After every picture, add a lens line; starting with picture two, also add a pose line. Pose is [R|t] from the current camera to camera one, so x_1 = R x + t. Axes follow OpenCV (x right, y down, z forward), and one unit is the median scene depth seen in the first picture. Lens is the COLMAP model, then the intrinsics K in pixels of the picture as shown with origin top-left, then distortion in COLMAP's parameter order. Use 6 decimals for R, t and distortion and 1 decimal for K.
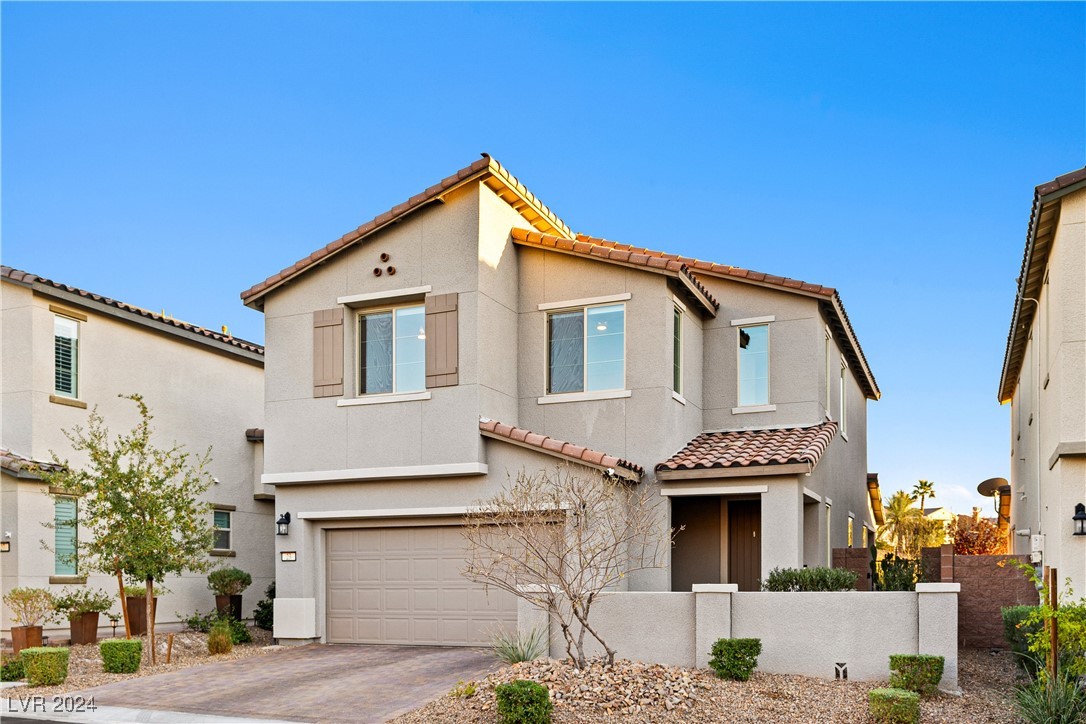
lens RADIAL K [[968.5, 0, 543.0], [0, 968.5, 362.0], [0, 0, 1]] dist [0.005835, -0.002444]
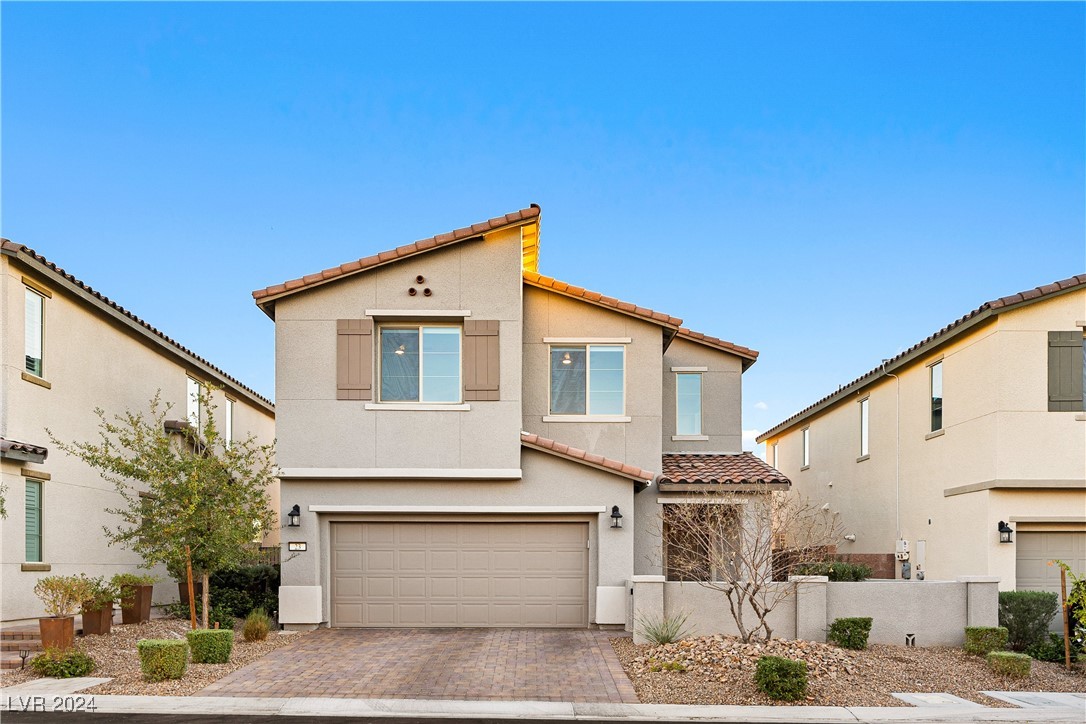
lens RADIAL K [[781.9, 0, 592.8], [0, 781.9, 397.2], [0, 0, 1]] dist [-0.000419, 0.000457]
pose [[0.920521, 0.087671, 0.380728, -0.314085], [-0.090661, 0.995830, -0.010112, 0.017772], [-0.380027, -0.025209, 0.924632, 0.093216]]
